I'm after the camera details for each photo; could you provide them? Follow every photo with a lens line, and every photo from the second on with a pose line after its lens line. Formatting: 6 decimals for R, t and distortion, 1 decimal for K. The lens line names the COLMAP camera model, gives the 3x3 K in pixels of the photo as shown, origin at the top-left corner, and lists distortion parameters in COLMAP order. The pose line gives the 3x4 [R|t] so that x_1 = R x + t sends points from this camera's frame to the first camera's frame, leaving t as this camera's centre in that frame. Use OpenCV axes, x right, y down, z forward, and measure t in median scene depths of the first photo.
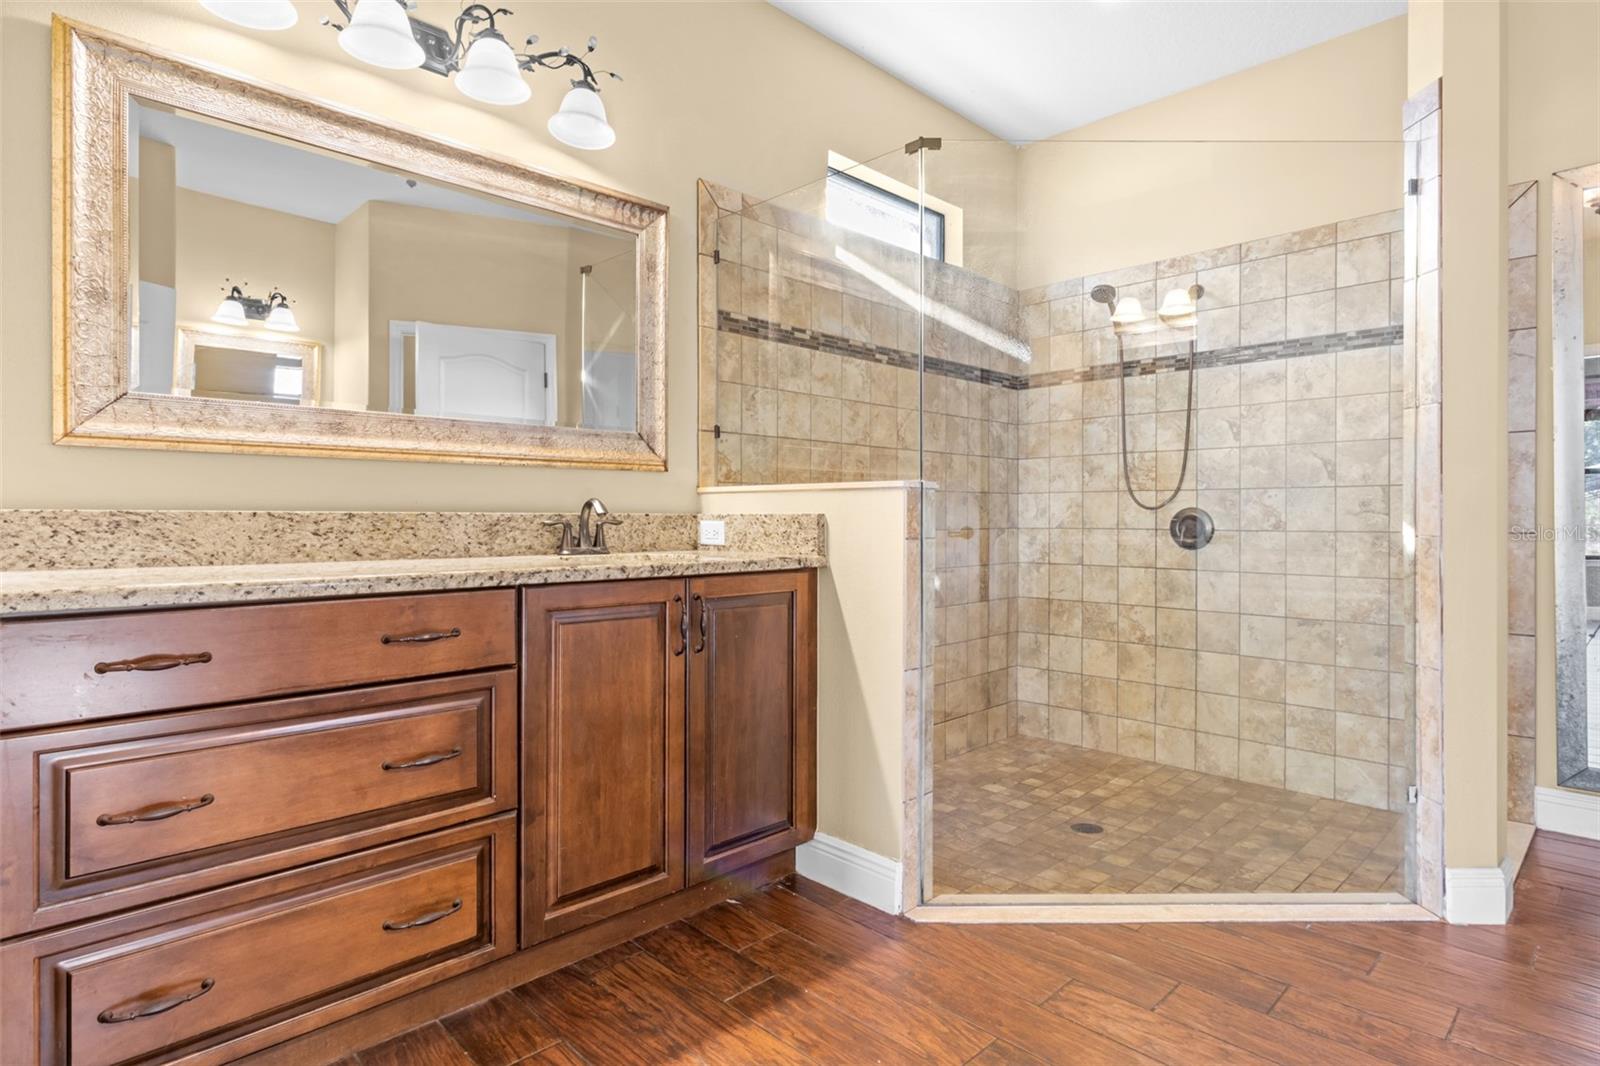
lens RADIAL K [[840.2, 0, 800.0], [0, 840.2, 533.0], [0, 0, 1]] dist [-0.000918, -0.000157]
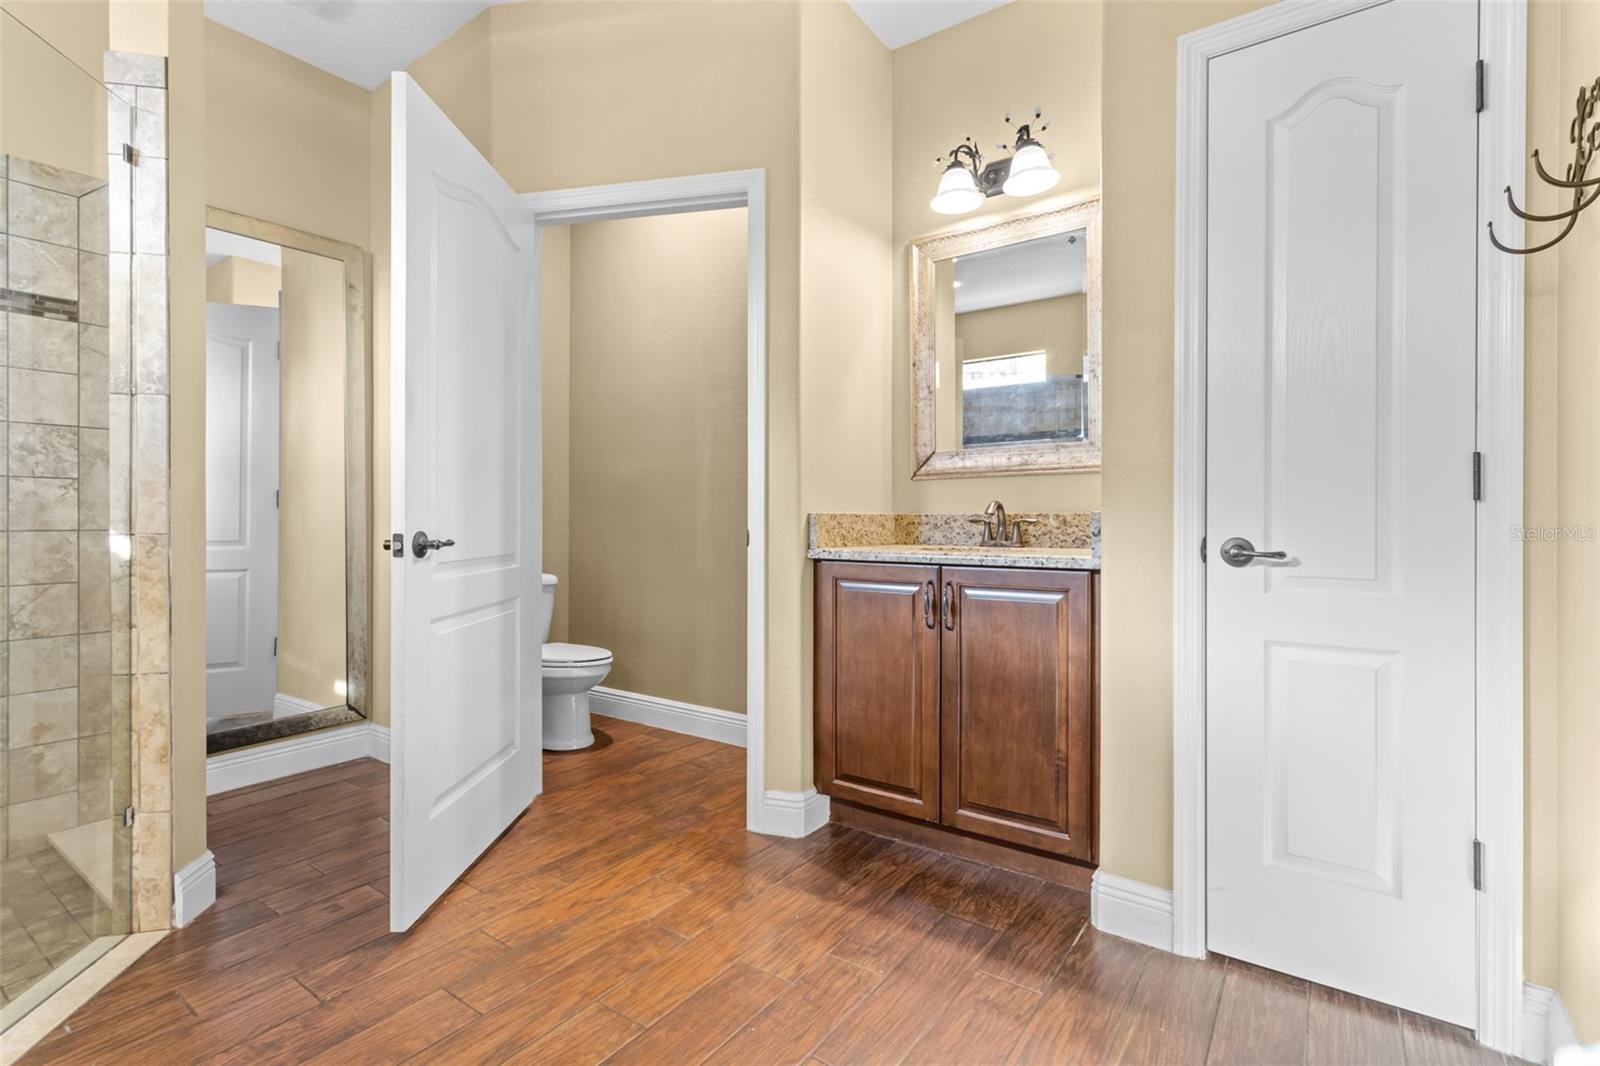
lens RADIAL K [[739.7, 0, 809.1], [0, 739.7, 527.1], [0, 0, 1]] dist [0.004996, 0.000390]
pose [[-0.190444, -0.006720, 0.981675, -0.211718], [0.009022, 0.999922, 0.008596, -0.004592], [-0.981657, 0.010493, -0.190369, 0.433706]]
